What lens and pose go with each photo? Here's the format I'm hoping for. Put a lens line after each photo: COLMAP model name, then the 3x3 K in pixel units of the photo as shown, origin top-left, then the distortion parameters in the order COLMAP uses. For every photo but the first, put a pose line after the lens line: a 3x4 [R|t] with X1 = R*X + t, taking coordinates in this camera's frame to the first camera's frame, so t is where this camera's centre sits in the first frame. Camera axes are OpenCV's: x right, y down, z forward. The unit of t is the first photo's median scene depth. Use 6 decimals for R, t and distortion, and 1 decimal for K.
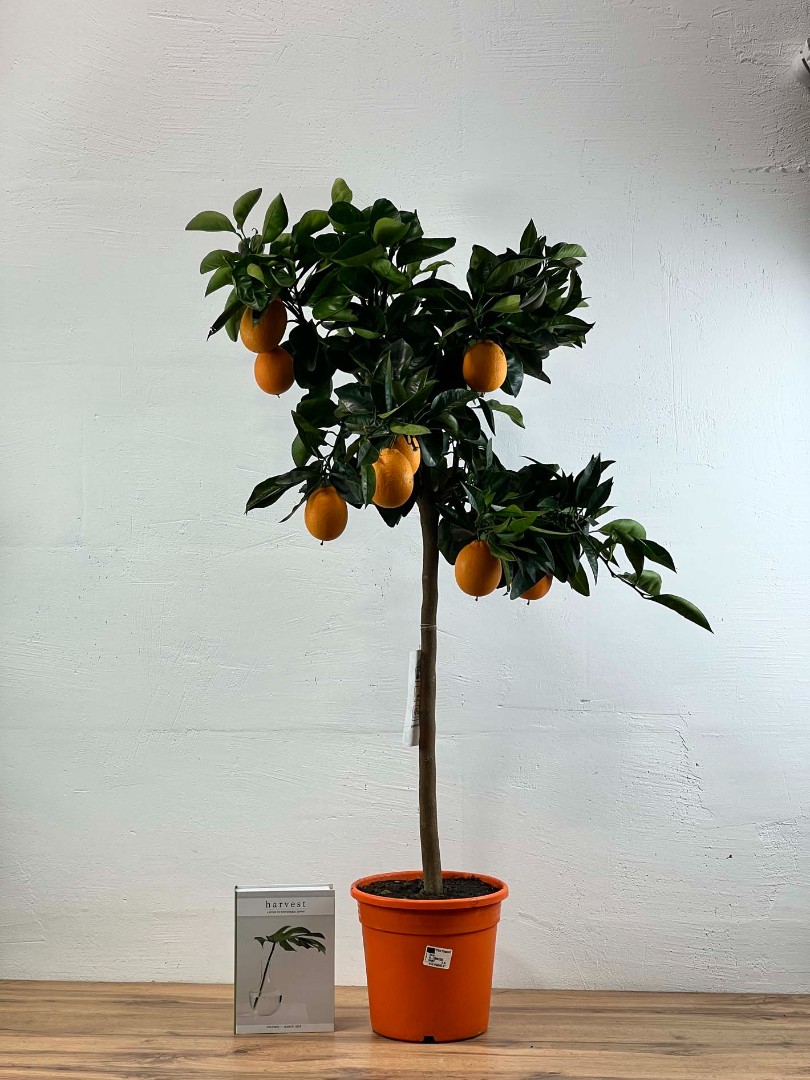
lens RADIAL K [[2458.1, 0, 405.0], [0, 2458.1, 540.0], [0, 0, 1]] dist [-0.310966, 7.179189]
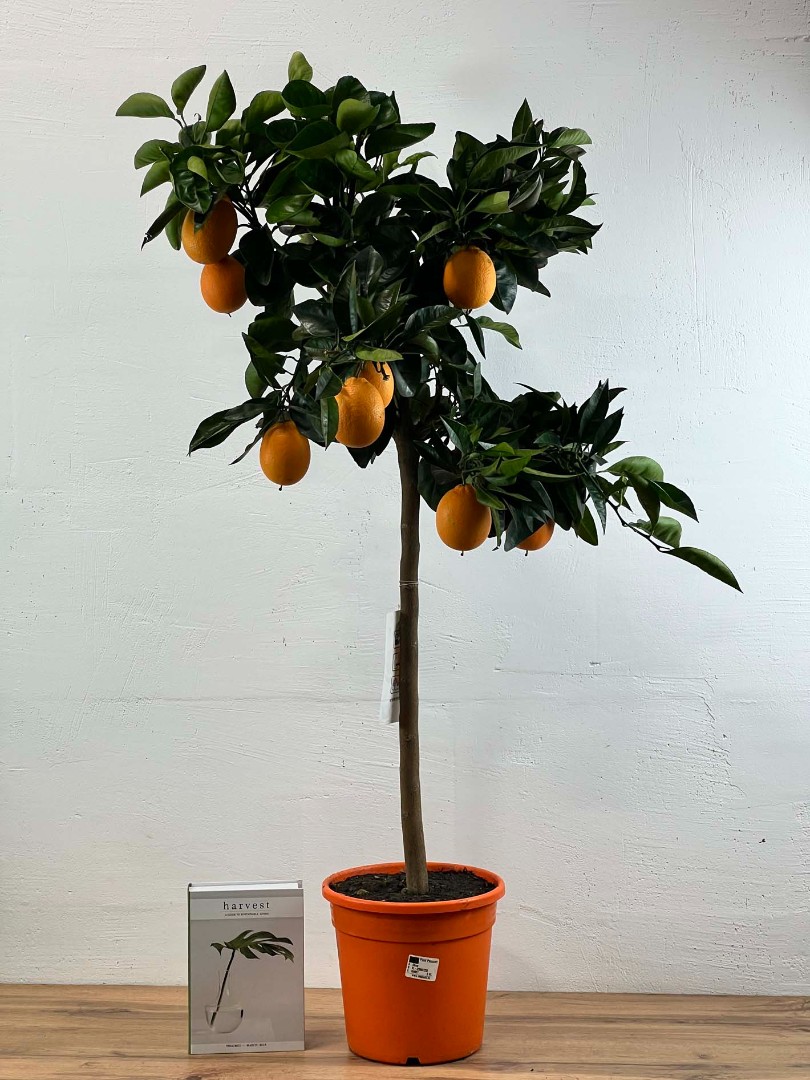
lens RADIAL K [[2456.6, 0, 401.3], [0, 2456.6, 575.5], [0, 0, 1]] dist [-0.235429, 6.384296]
pose [[0.999855, -0.007612, -0.015234, 0.020486], [0.008428, 0.998493, 0.054228, -0.014162], [0.014799, -0.054349, 0.998412, 0.150161]]
